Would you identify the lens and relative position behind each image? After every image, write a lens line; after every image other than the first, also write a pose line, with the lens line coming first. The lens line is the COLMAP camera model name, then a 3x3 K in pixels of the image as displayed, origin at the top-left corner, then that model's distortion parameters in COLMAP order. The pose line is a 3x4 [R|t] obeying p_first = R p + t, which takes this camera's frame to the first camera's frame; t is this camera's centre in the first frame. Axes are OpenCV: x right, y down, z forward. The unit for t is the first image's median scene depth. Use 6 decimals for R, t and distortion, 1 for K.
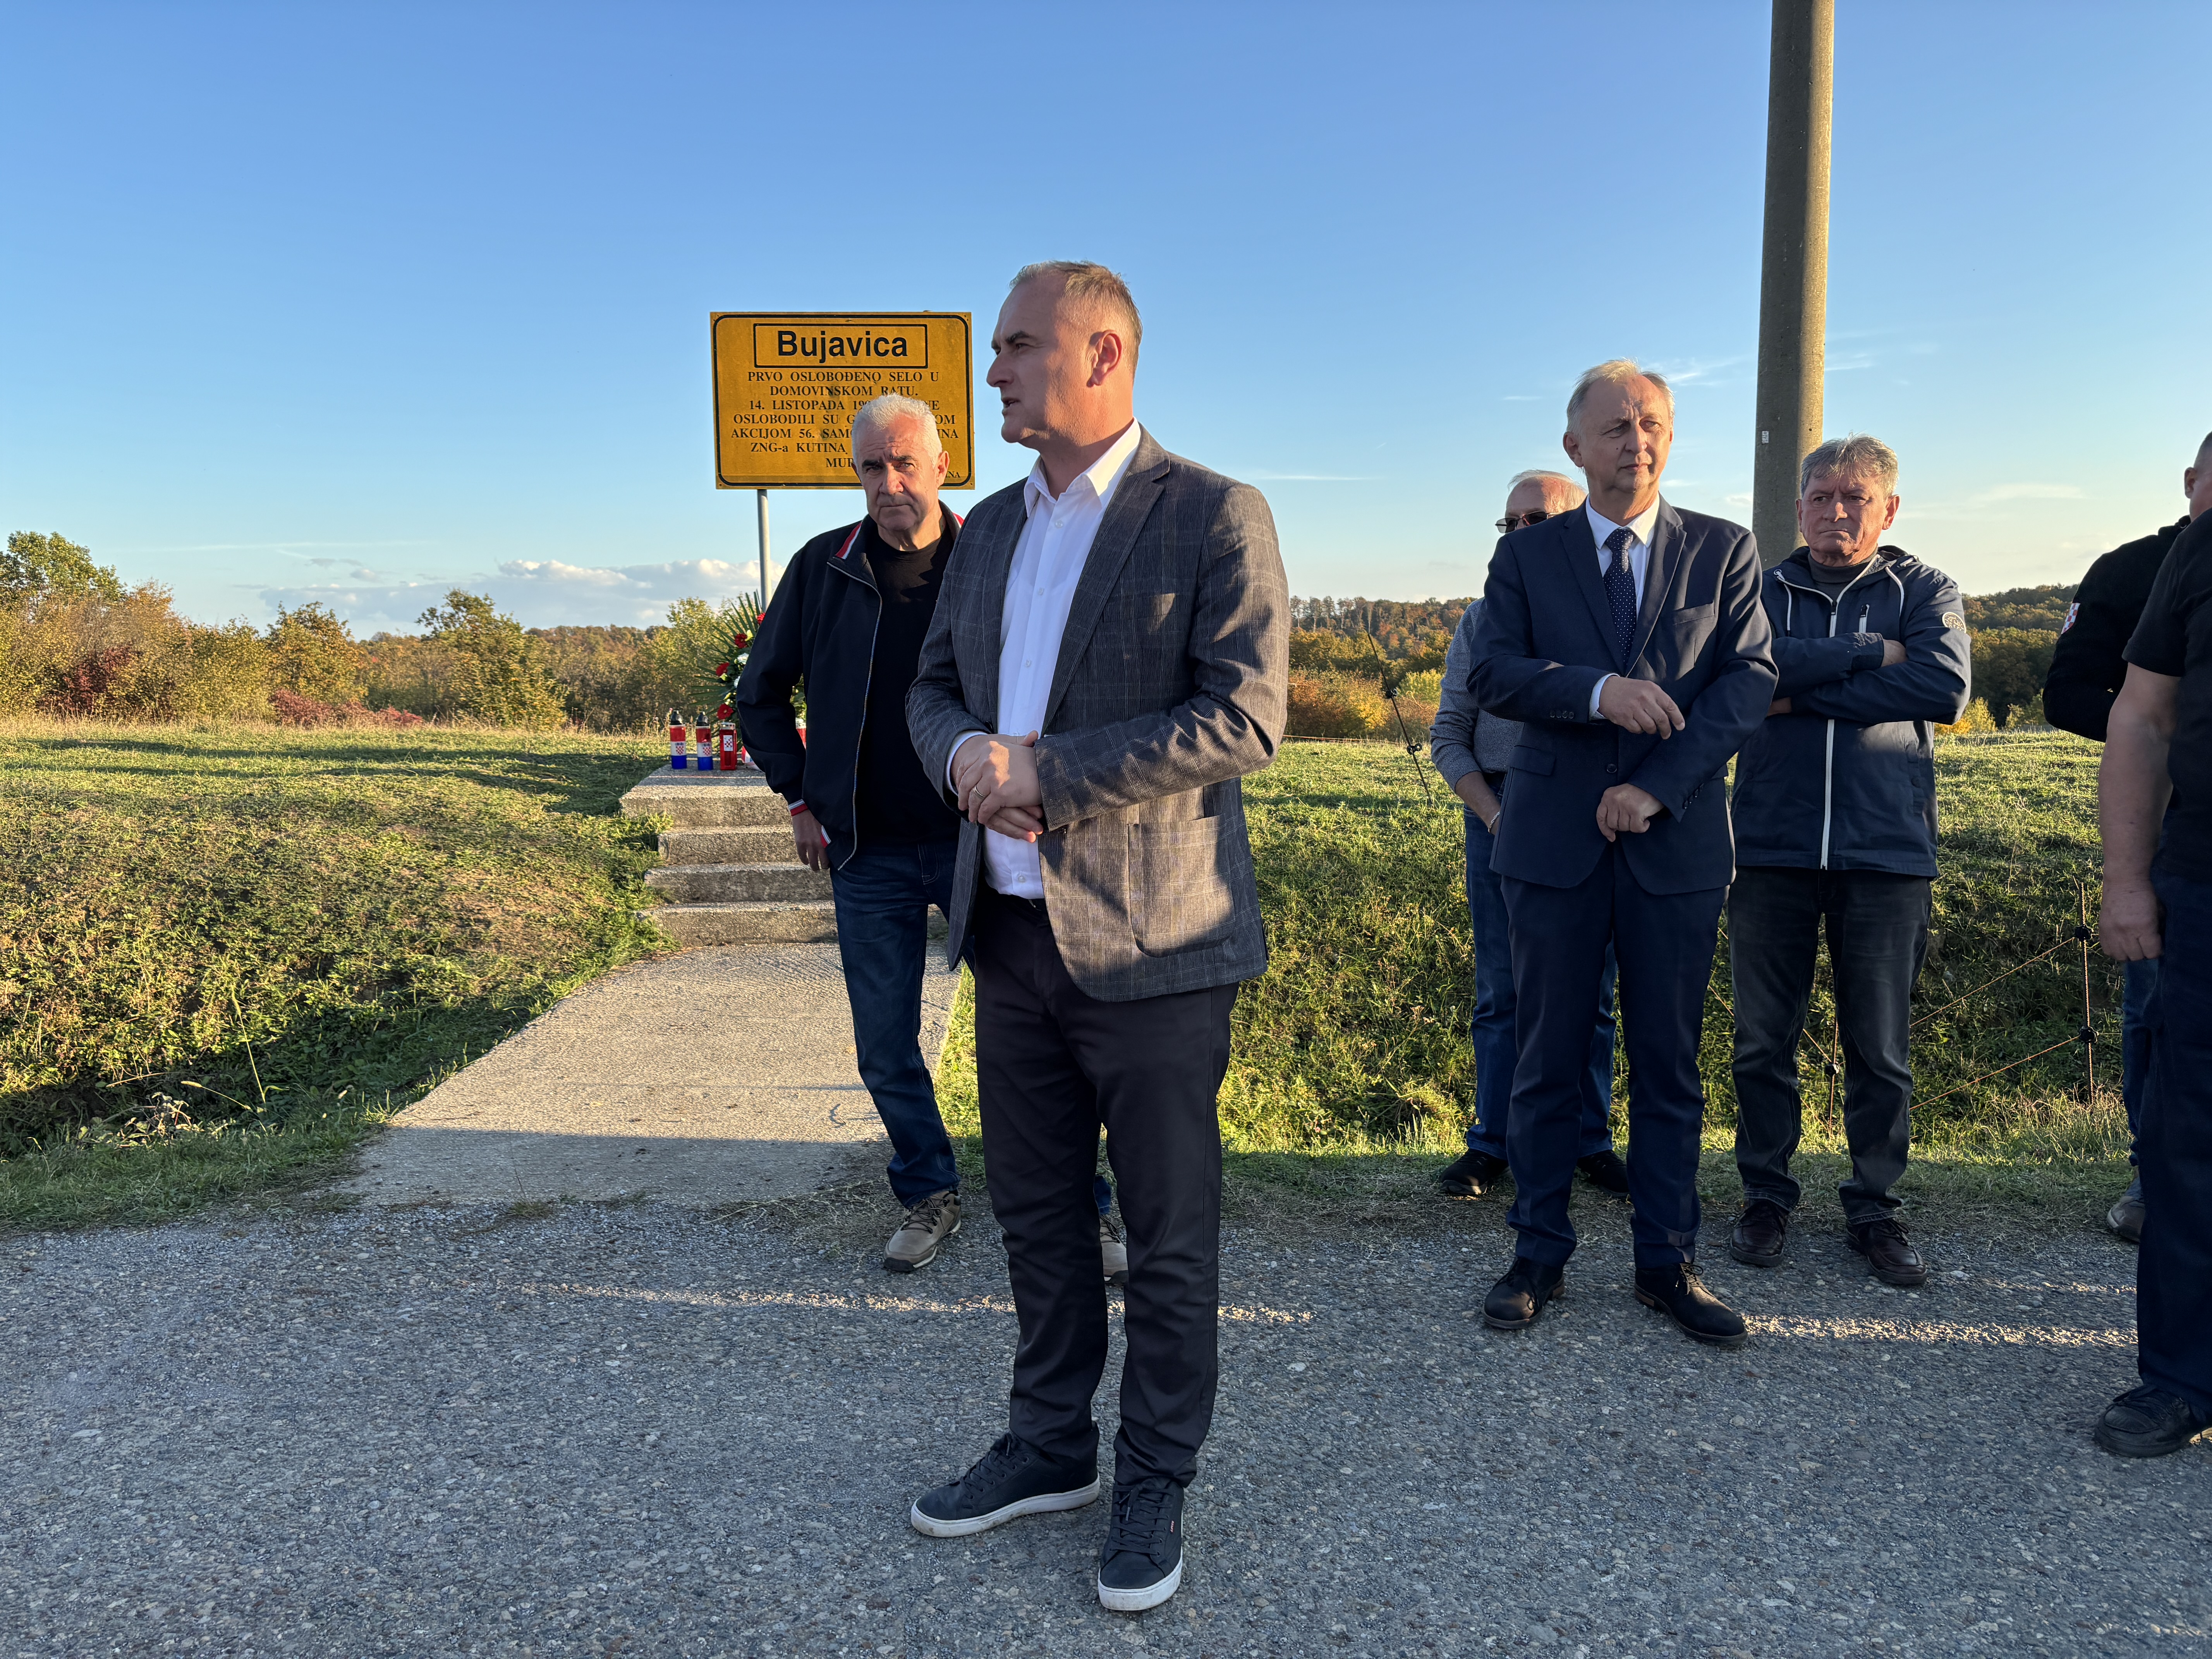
lens RADIAL K [[1673.6, 0, 1093.3], [0, 1673.6, 794.0], [0, 0, 1]] dist [0.052285, -0.052495]
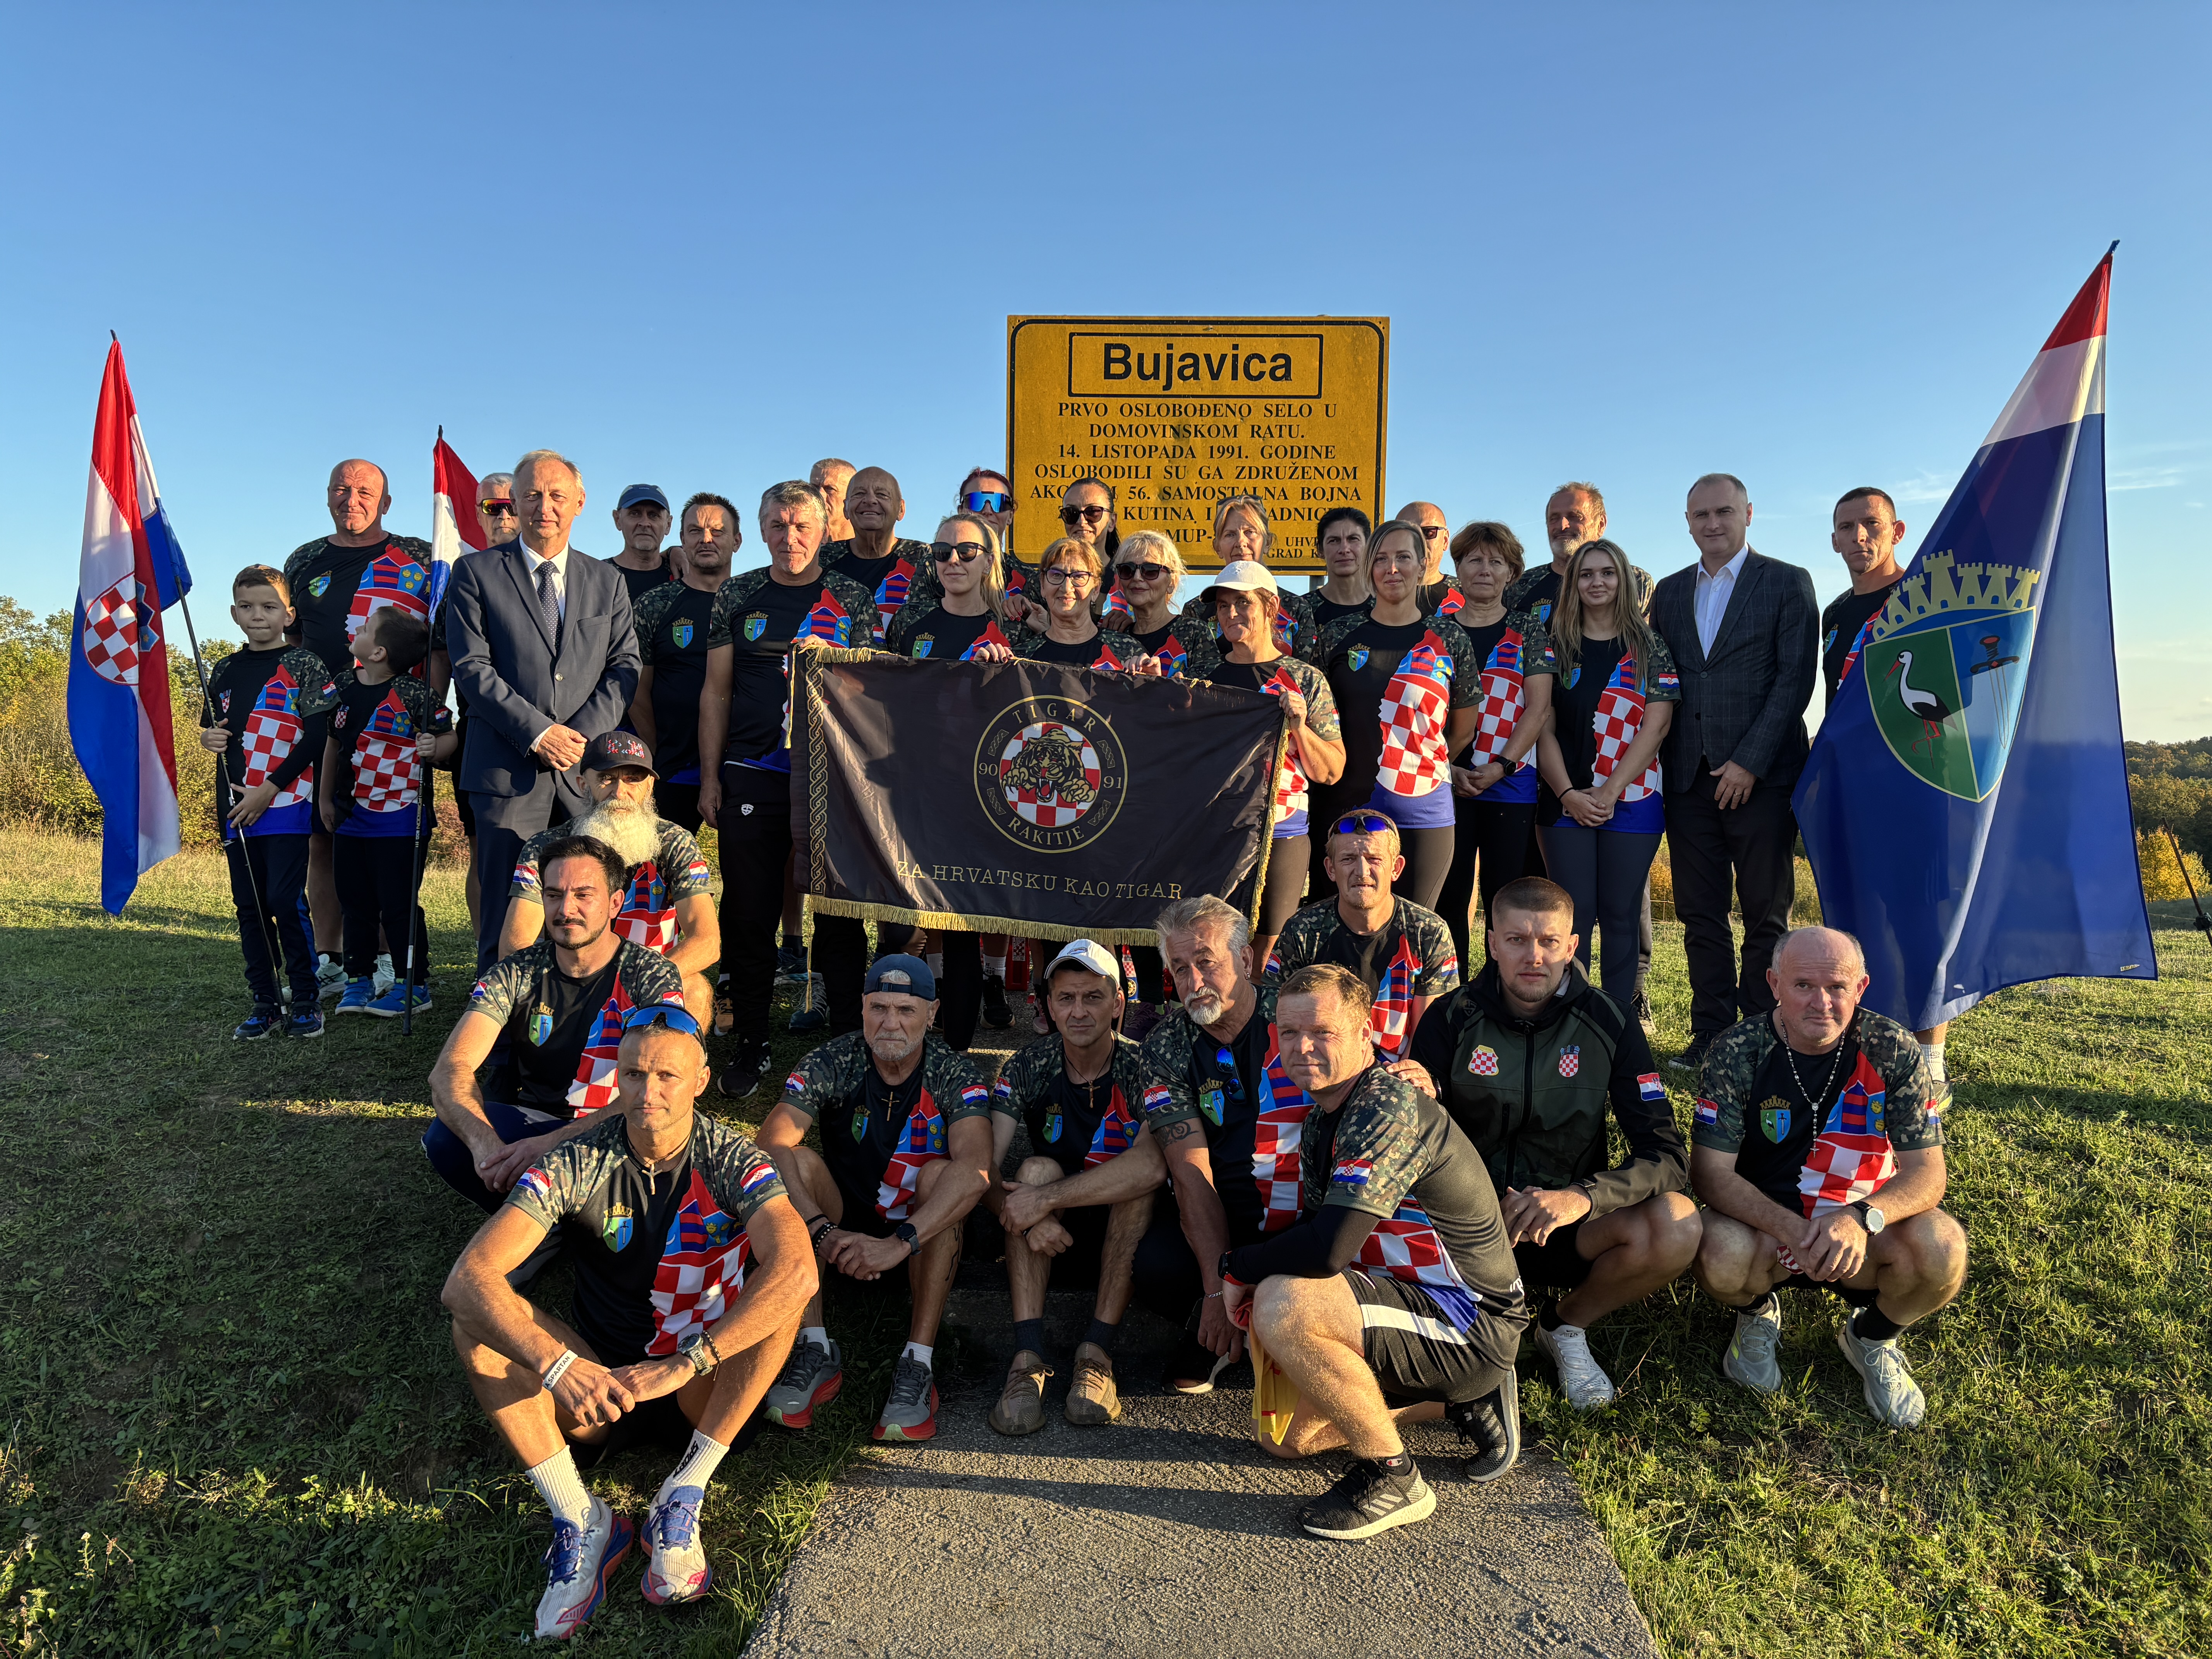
lens RADIAL K [[1673.6, 0, 1098.5], [0, 1673.6, 835.7], [0, 0, 1]] dist [0.052285, -0.052495]
pose [[0.996447, 0.027410, -0.079636, -0.174351], [-0.031306, 0.998352, -0.048103, -0.058015], [0.078186, 0.050426, 0.995663, 0.444854]]
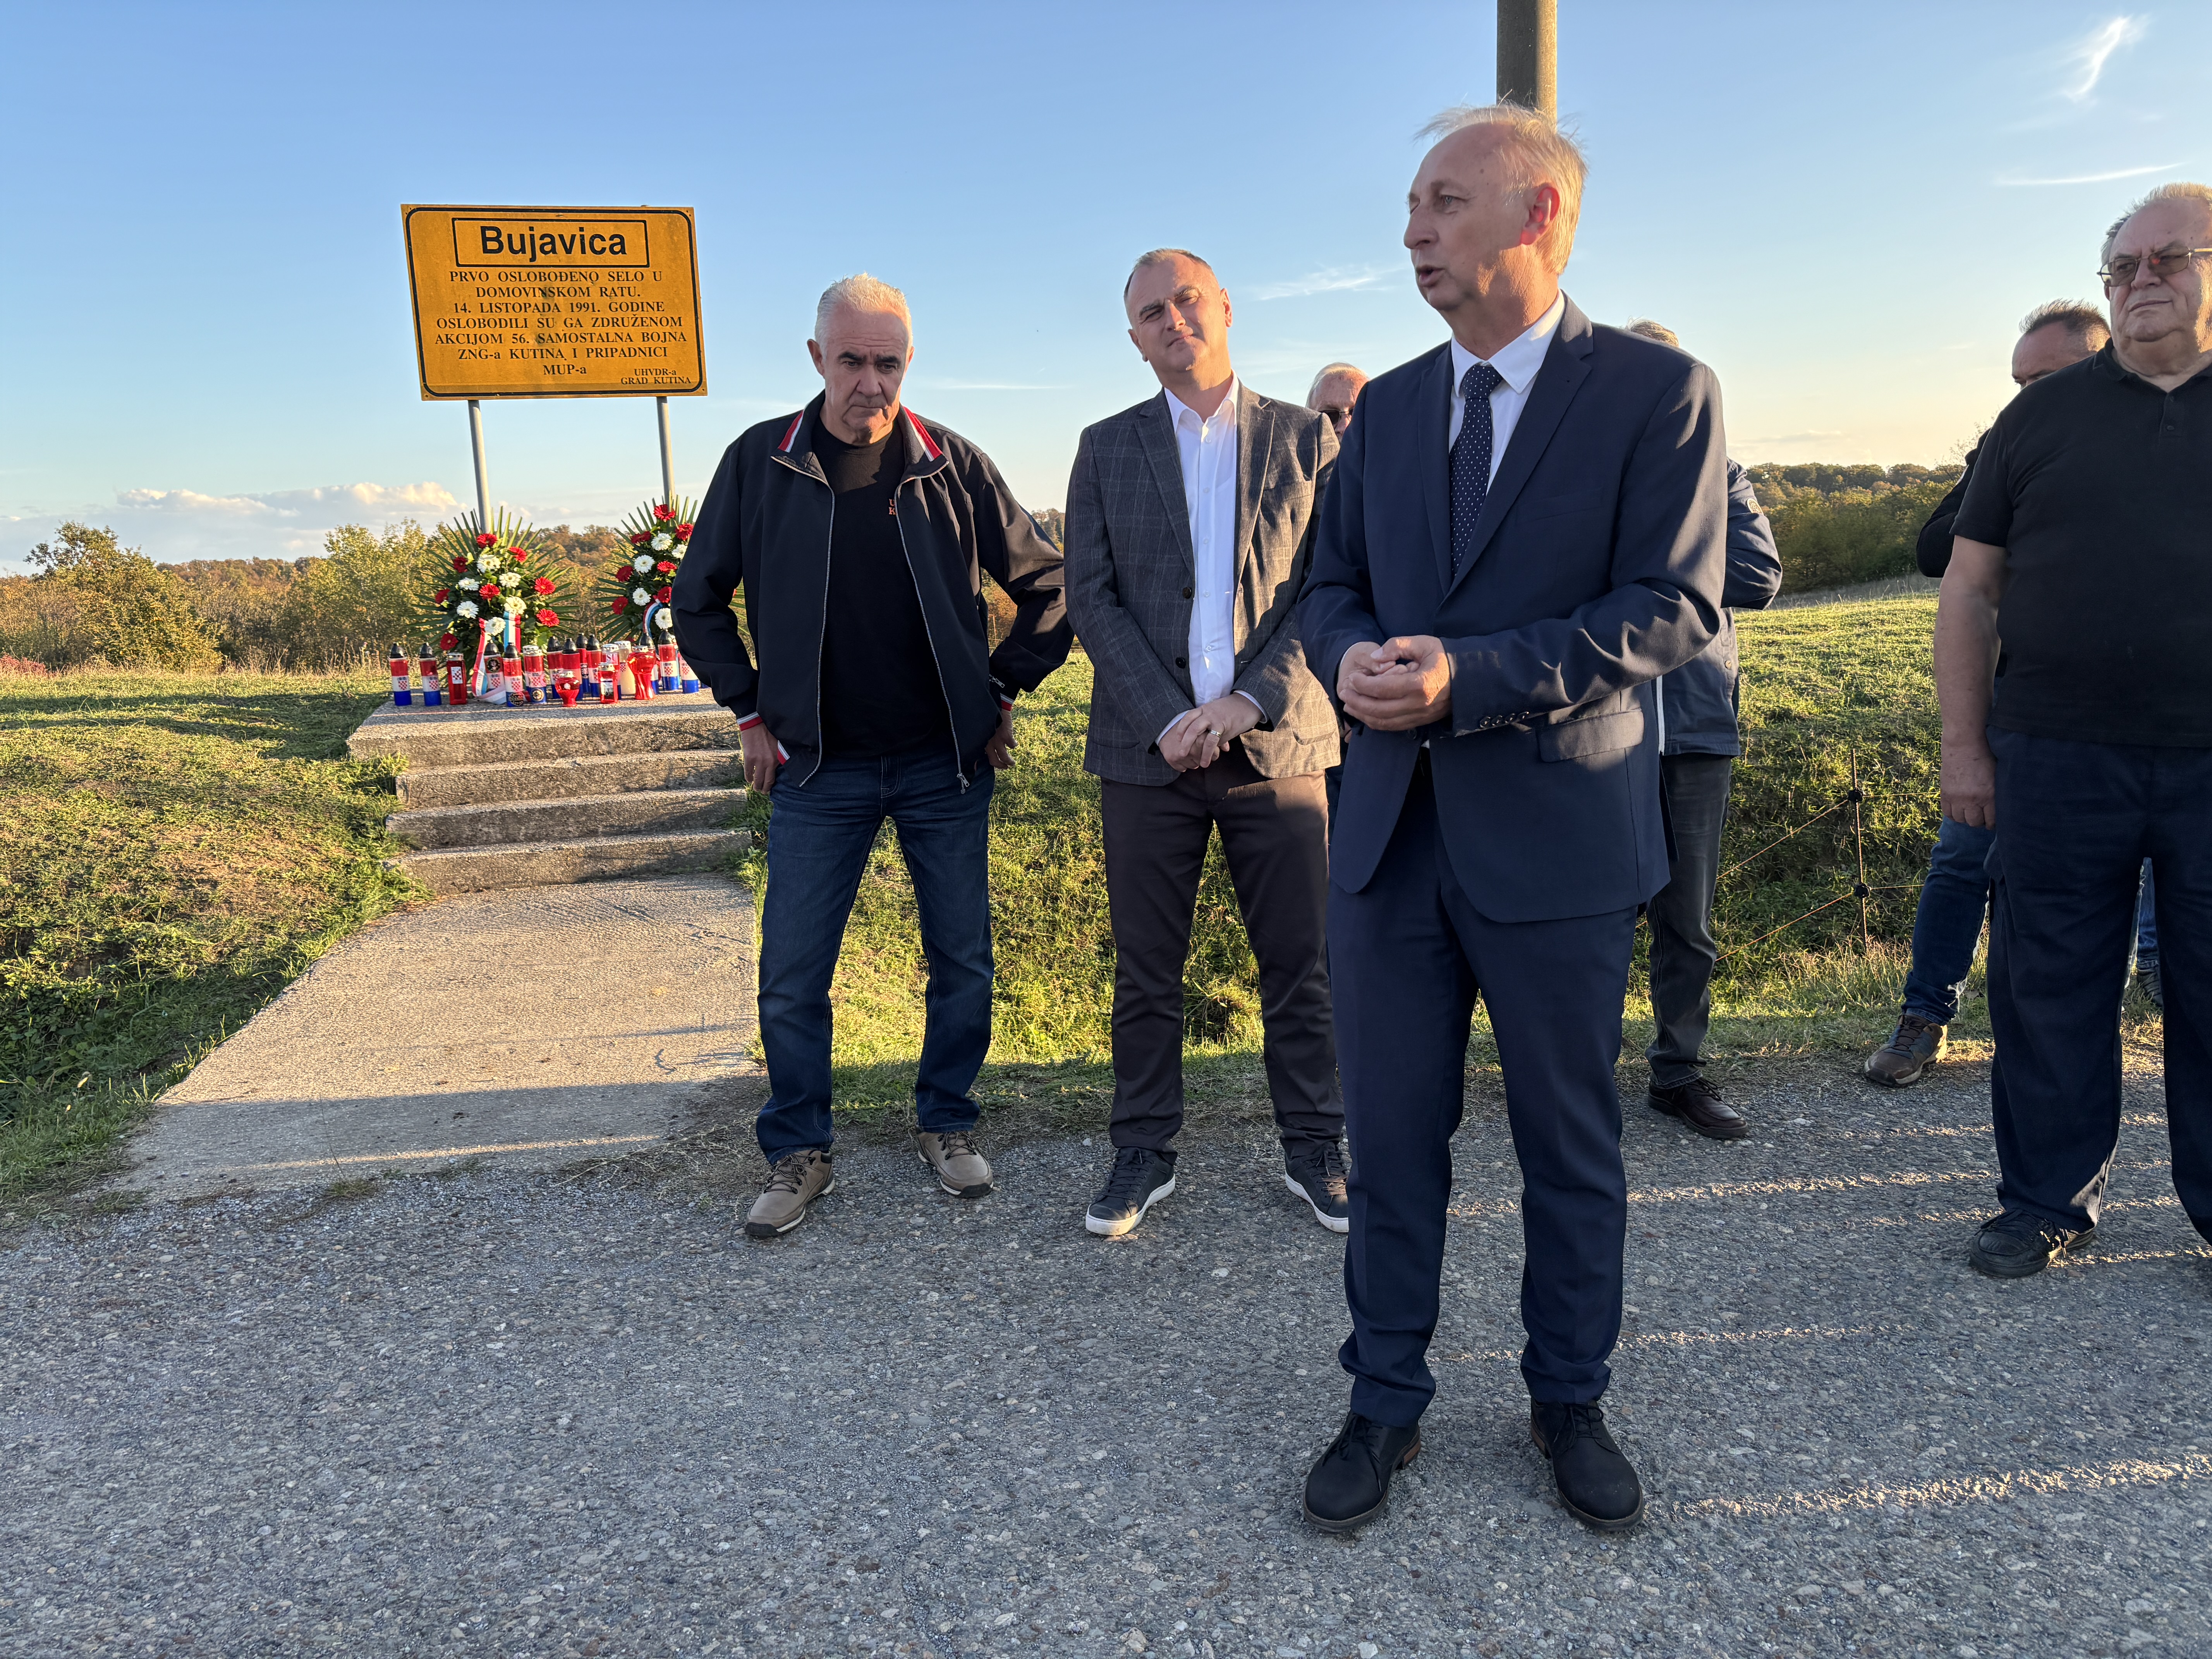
lens RADIAL K [[1673.6, 0, 1082.7], [0, 1673.6, 796.0], [0, 0, 1]] dist [0.052285, -0.052495]
pose [[0.984339, -0.054351, 0.167700, -0.046344], [0.045662, 0.997428, 0.055244, 0.000640], [-0.170271, -0.046722, 0.984289, 0.022028]]
